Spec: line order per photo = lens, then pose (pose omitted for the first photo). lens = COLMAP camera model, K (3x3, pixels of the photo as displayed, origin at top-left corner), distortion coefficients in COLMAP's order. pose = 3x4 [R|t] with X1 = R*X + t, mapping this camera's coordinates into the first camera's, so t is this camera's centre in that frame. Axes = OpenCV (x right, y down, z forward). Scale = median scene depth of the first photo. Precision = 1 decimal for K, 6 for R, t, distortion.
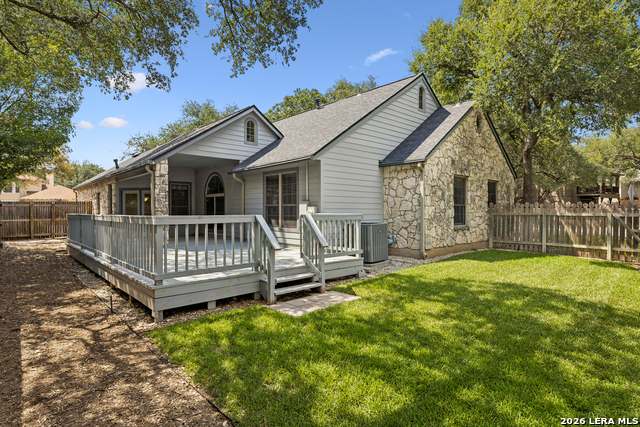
lens RADIAL K [[339.2, 0, 322.1], [0, 339.2, 208.9], [0, 0, 1]] dist [-0.006933, 0.001386]
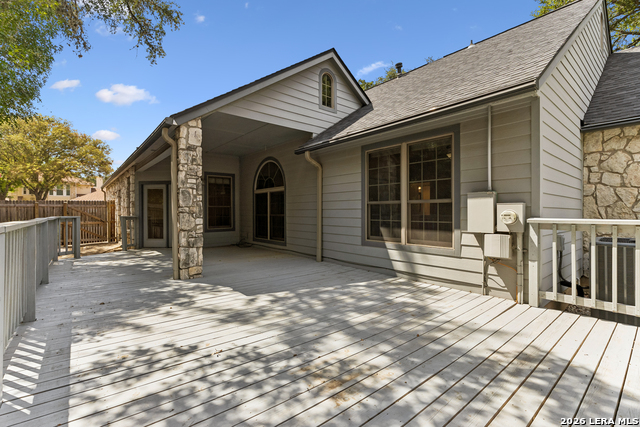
lens RADIAL K [[290.9, 0, 317.5], [0, 290.9, 210.7], [0, 0, 1]] dist [0.000033, -0.000695]
pose [[0.998120, 0.001006, -0.061281, -0.236580], [-0.001031, 0.999999, -0.000372, 0.003069], [0.061281, 0.000434, 0.998120, 0.536136]]
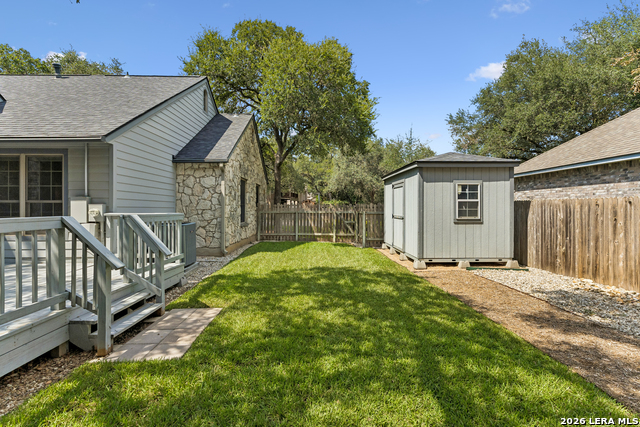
lens RADIAL K [[290.9, 0, 321.0], [0, 290.9, 207.6], [0, 0, 1]] dist [0.000033, -0.000695]
pose [[0.666224, 0.003599, 0.745743, -0.161891], [-0.003451, 0.999993, -0.001743, -0.000043], [-0.745743, -0.001412, 0.666232, 0.178134]]
